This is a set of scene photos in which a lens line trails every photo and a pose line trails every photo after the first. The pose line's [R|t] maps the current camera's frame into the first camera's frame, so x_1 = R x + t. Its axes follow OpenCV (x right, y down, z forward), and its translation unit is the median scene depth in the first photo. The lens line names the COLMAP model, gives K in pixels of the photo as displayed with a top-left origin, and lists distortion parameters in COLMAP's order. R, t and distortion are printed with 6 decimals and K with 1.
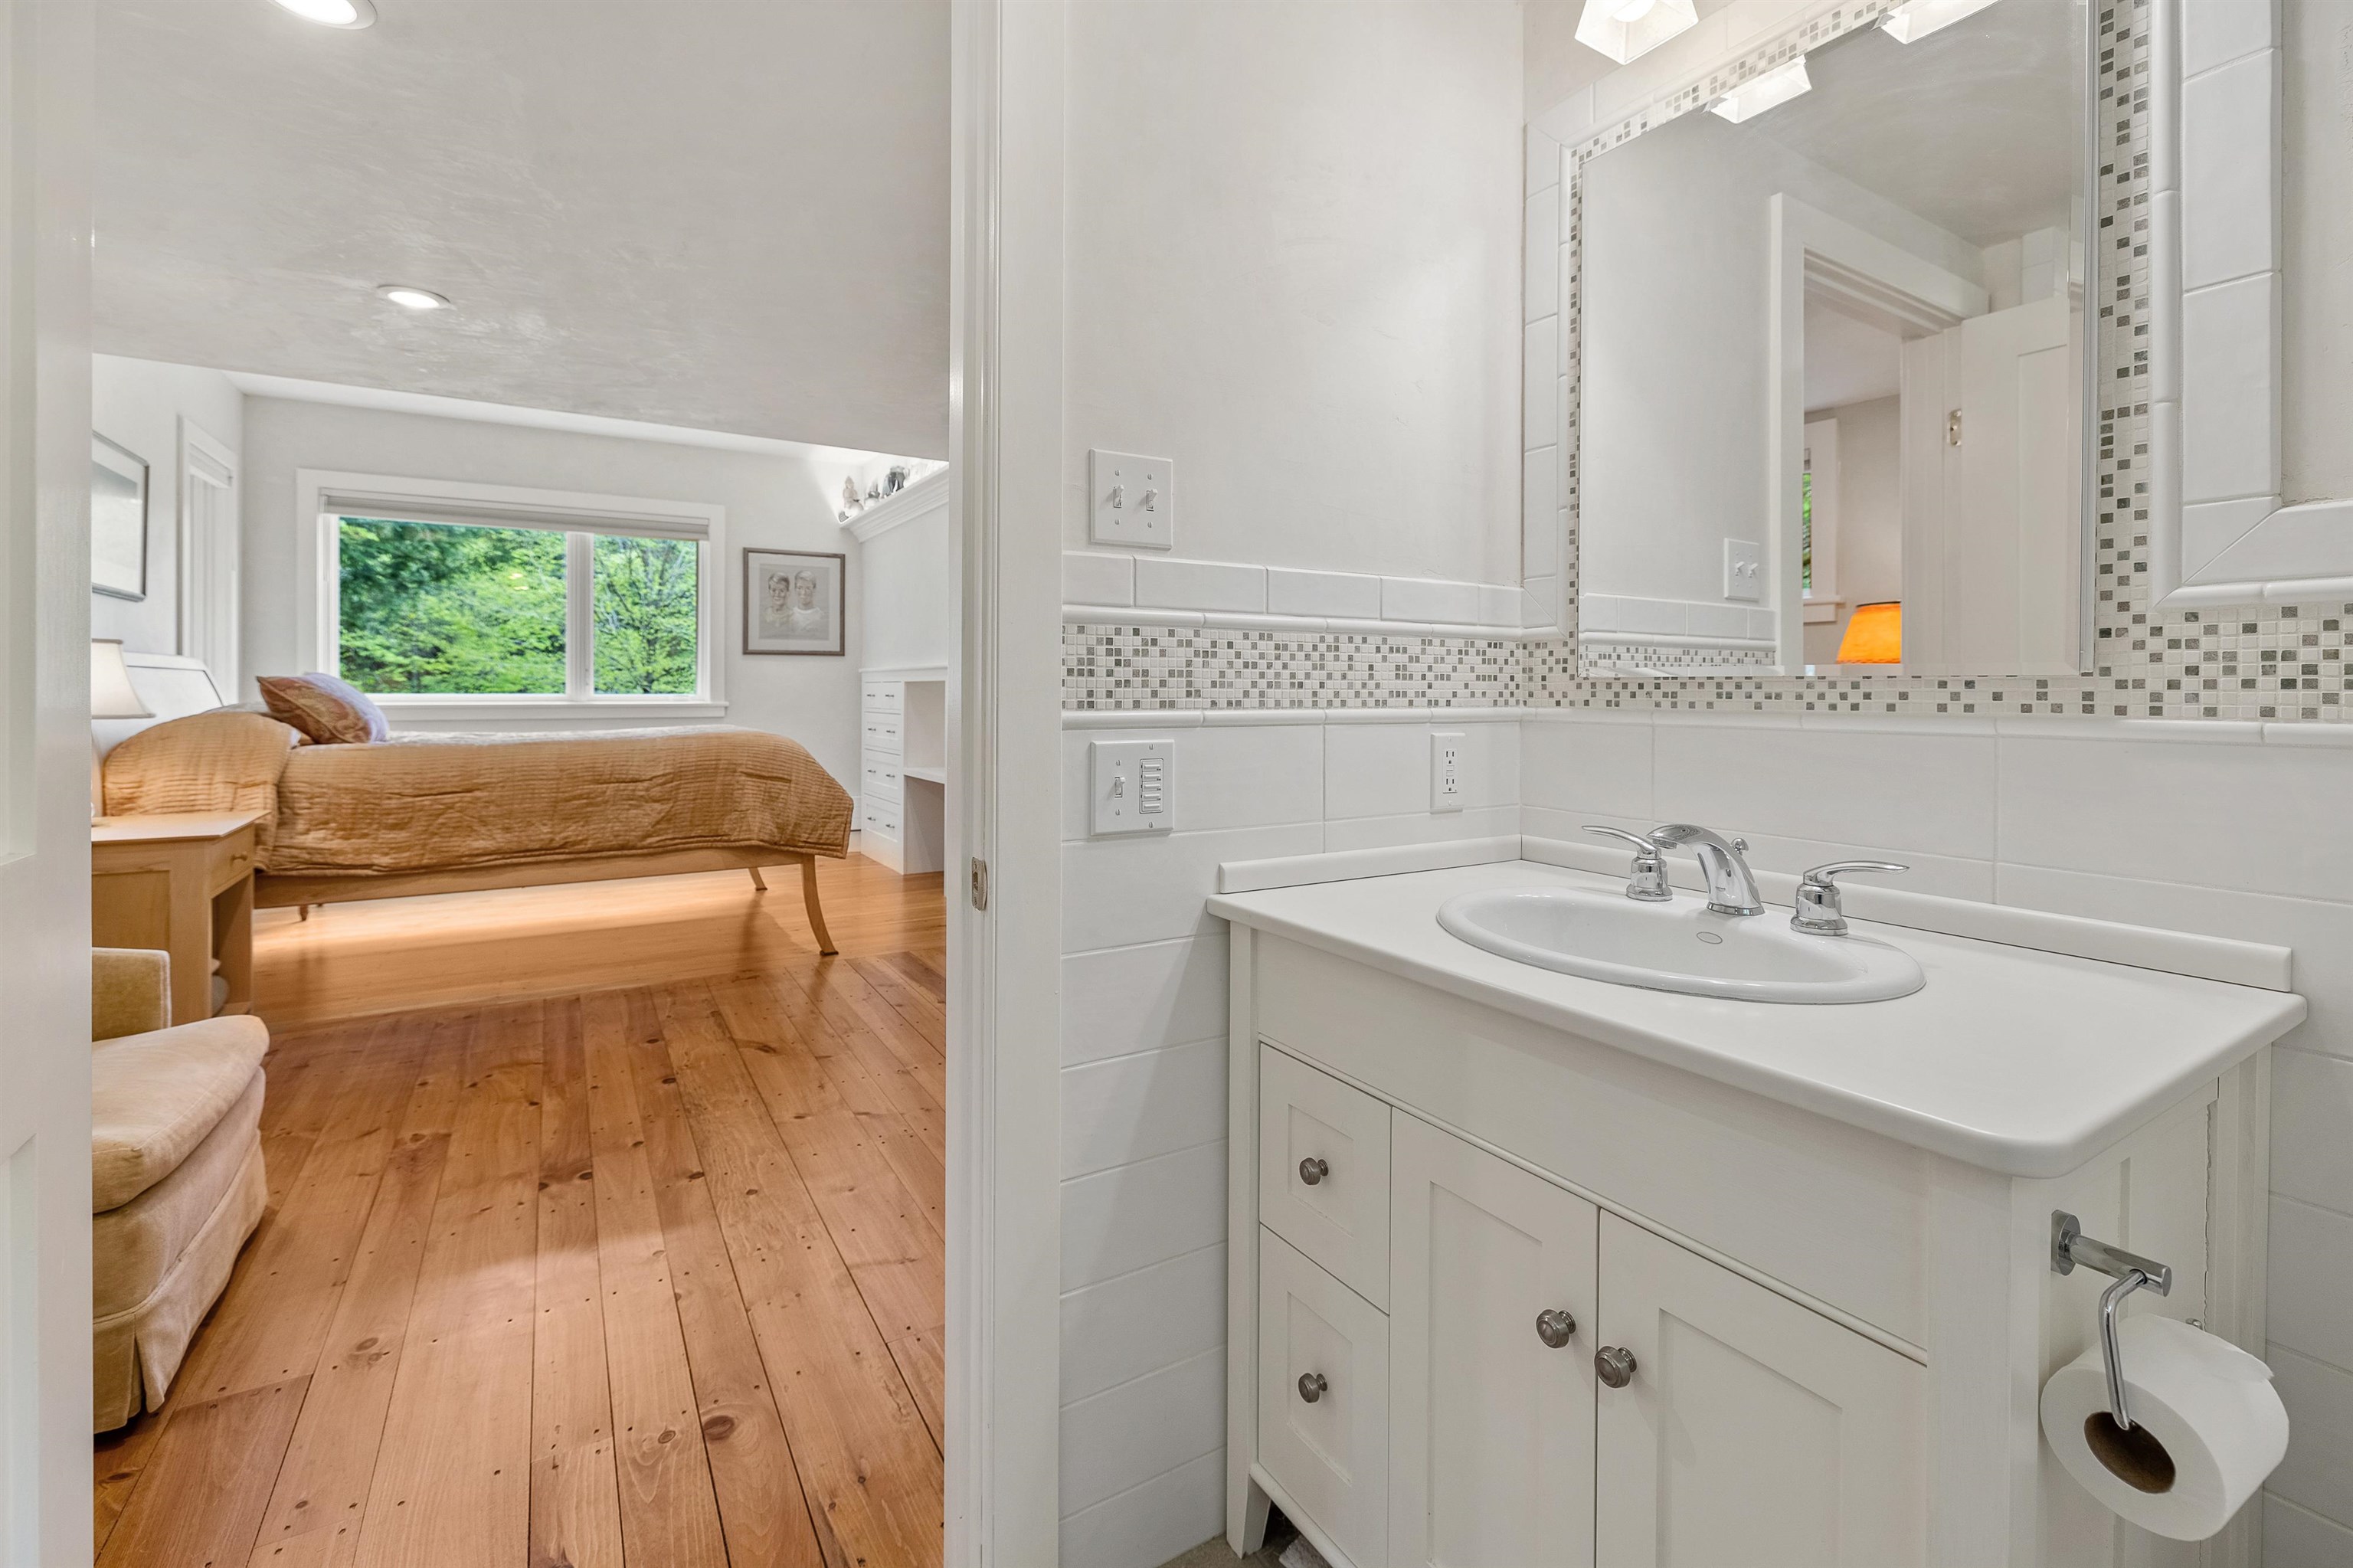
lens RADIAL K [[1046.9, 0, 1191.8], [0, 1046.9, 687.3], [0, 0, 1]] dist [-0.001808, -0.000088]
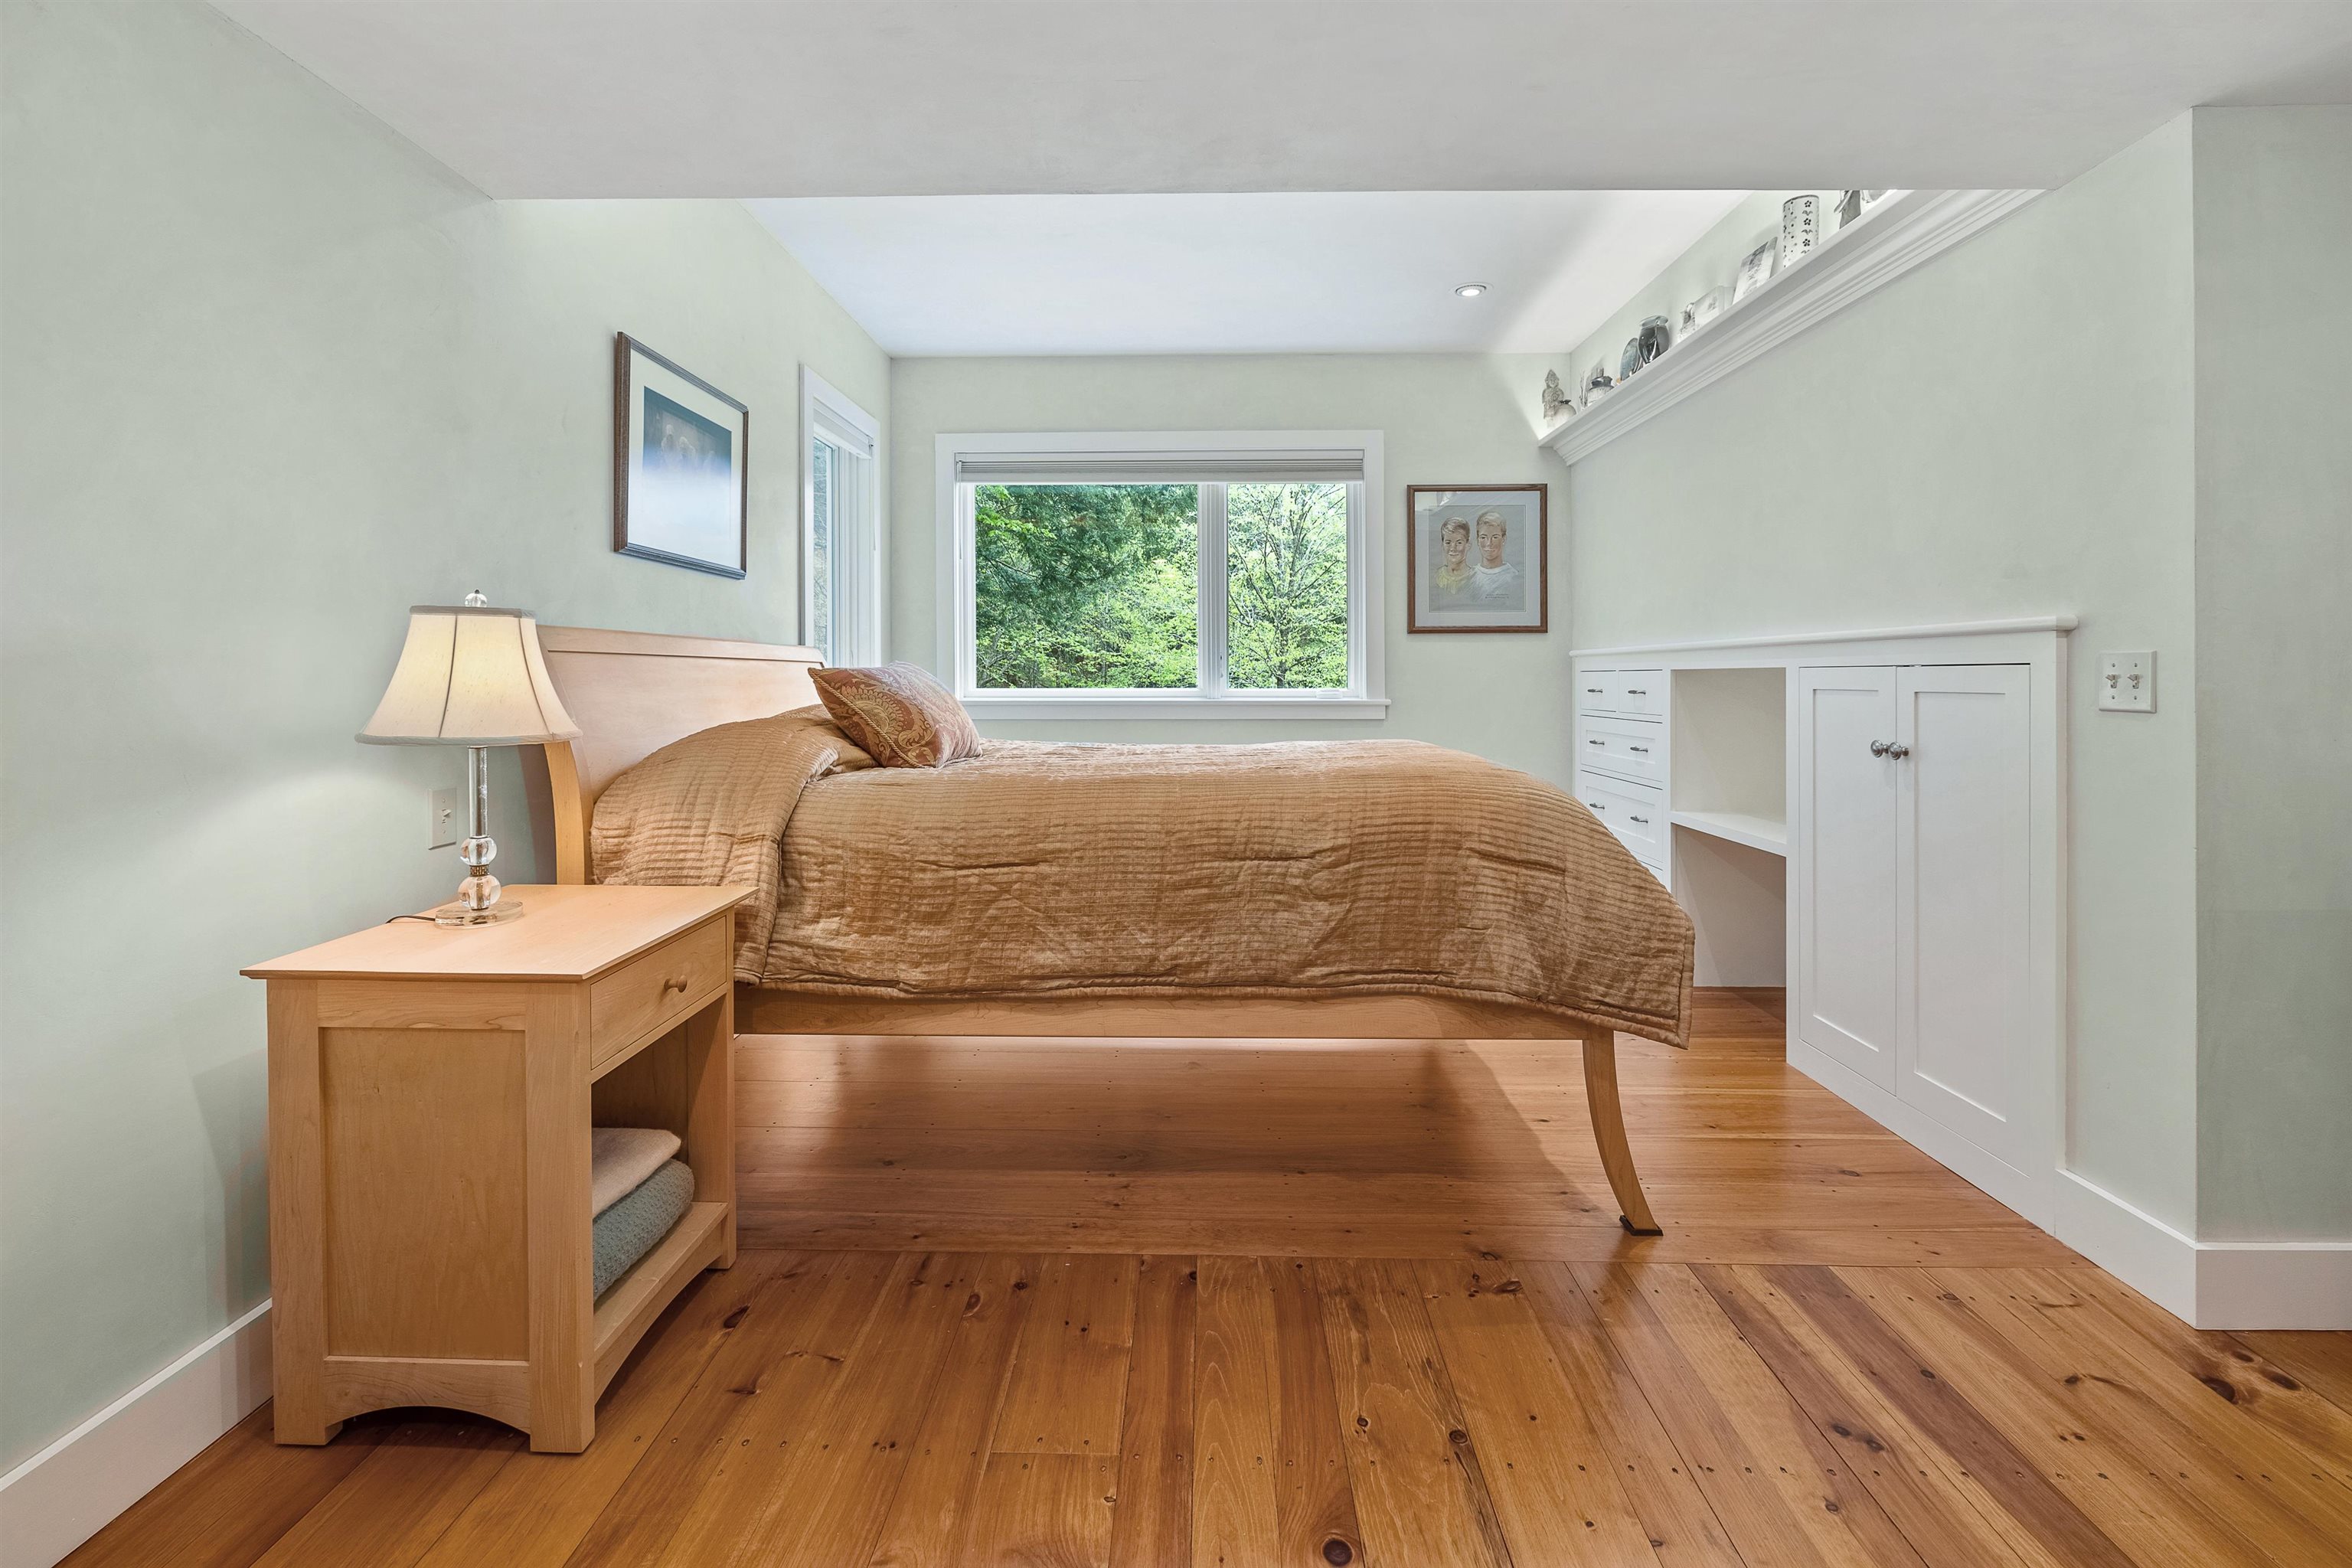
lens RADIAL K [[1046.4, 0, 1169.3], [0, 1046.4, 681.0], [0, 0, 1]] dist [-0.001808, -0.000088]
pose [[0.834458, -0.001528, -0.551069, -0.258541], [0.004440, 0.999982, 0.003950, -0.003342], [0.551053, -0.005743, 0.834451, 0.469673]]
